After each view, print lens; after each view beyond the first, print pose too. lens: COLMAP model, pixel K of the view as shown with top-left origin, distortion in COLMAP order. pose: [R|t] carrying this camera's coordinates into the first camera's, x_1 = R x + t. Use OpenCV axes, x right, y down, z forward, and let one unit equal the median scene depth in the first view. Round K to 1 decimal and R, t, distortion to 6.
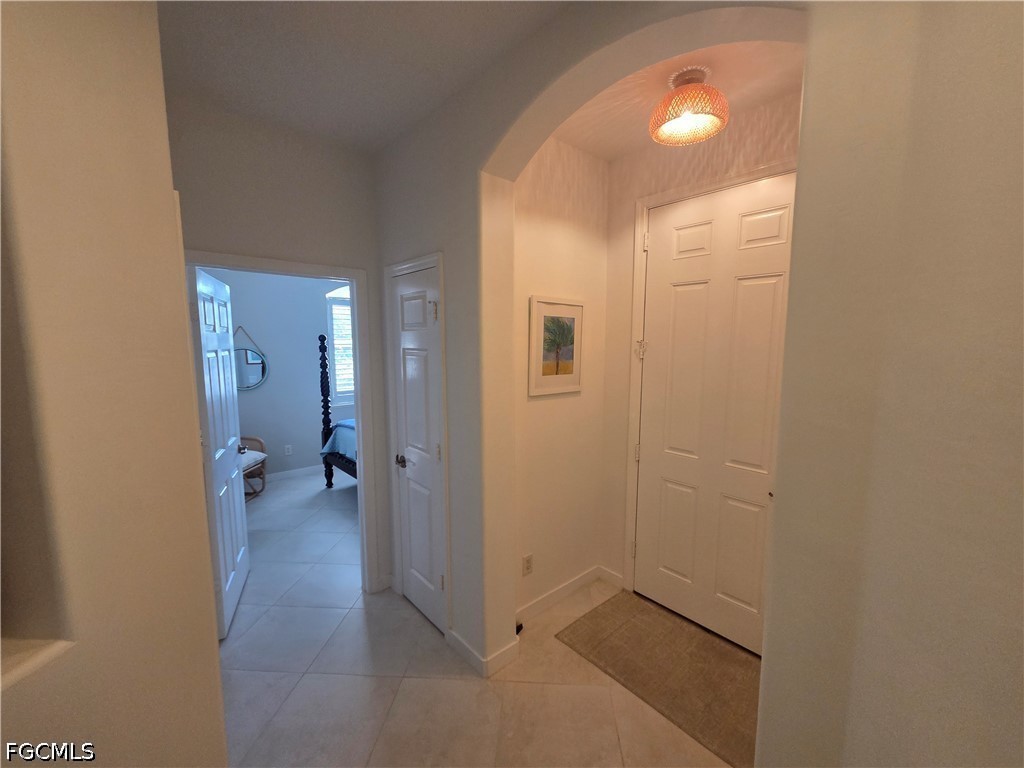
lens RADIAL K [[420.8, 0, 514.8], [0, 420.8, 387.1], [0, 0, 1]] dist [0.004009, -0.000044]
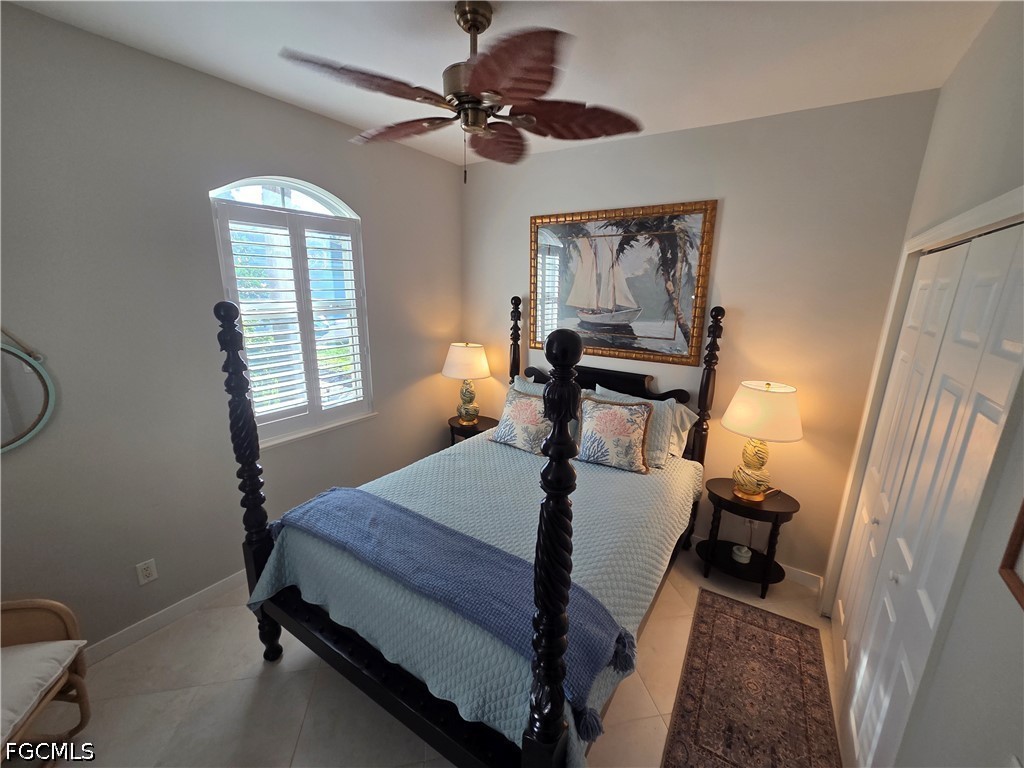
lens RADIAL K [[420.8, 0, 514.6], [0, 420.8, 384.9], [0, 0, 1]] dist [0.004009, -0.000044]
pose [[0.966994, -0.038946, 0.251806, -0.300555], [0.003709, 0.990296, 0.138926, -0.100031], [-0.254773, -0.133407, 0.957754, 0.562542]]
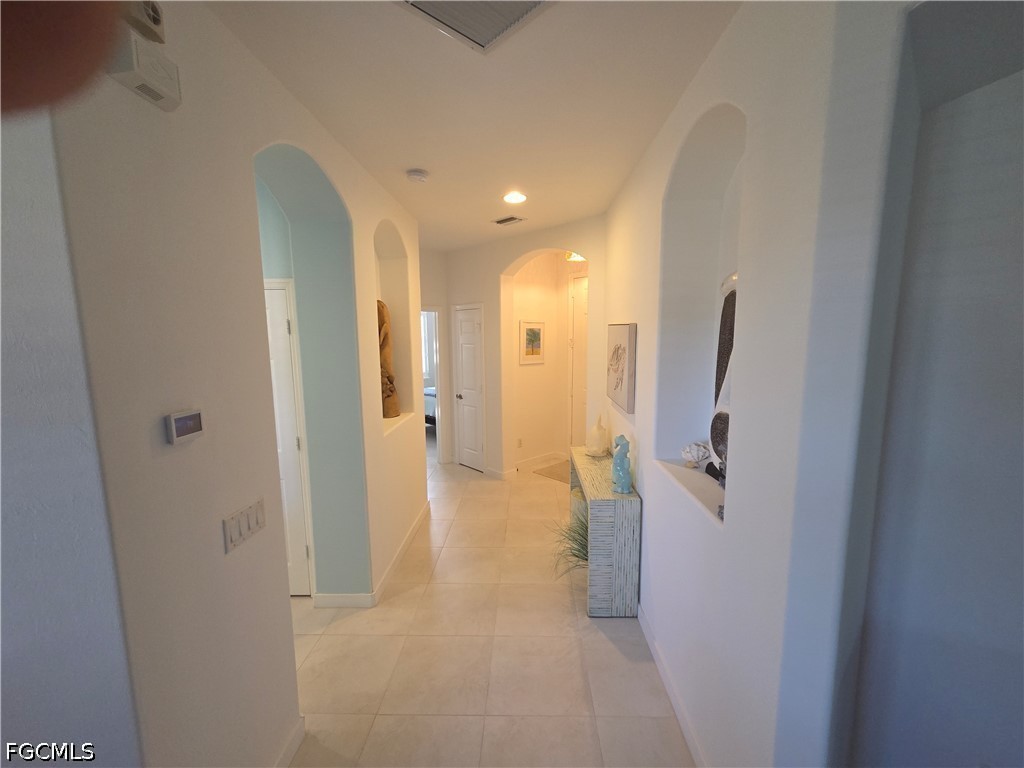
lens RADIAL K [[420.8, 0, 512.7], [0, 420.8, 387.1], [0, 0, 1]] dist [0.004009, -0.000044]
pose [[0.999568, -0.011461, 0.027078, -0.062503], [0.011013, 0.999801, 0.016656, 0.099563], [-0.027263, -0.016351, 0.999495, -1.178076]]
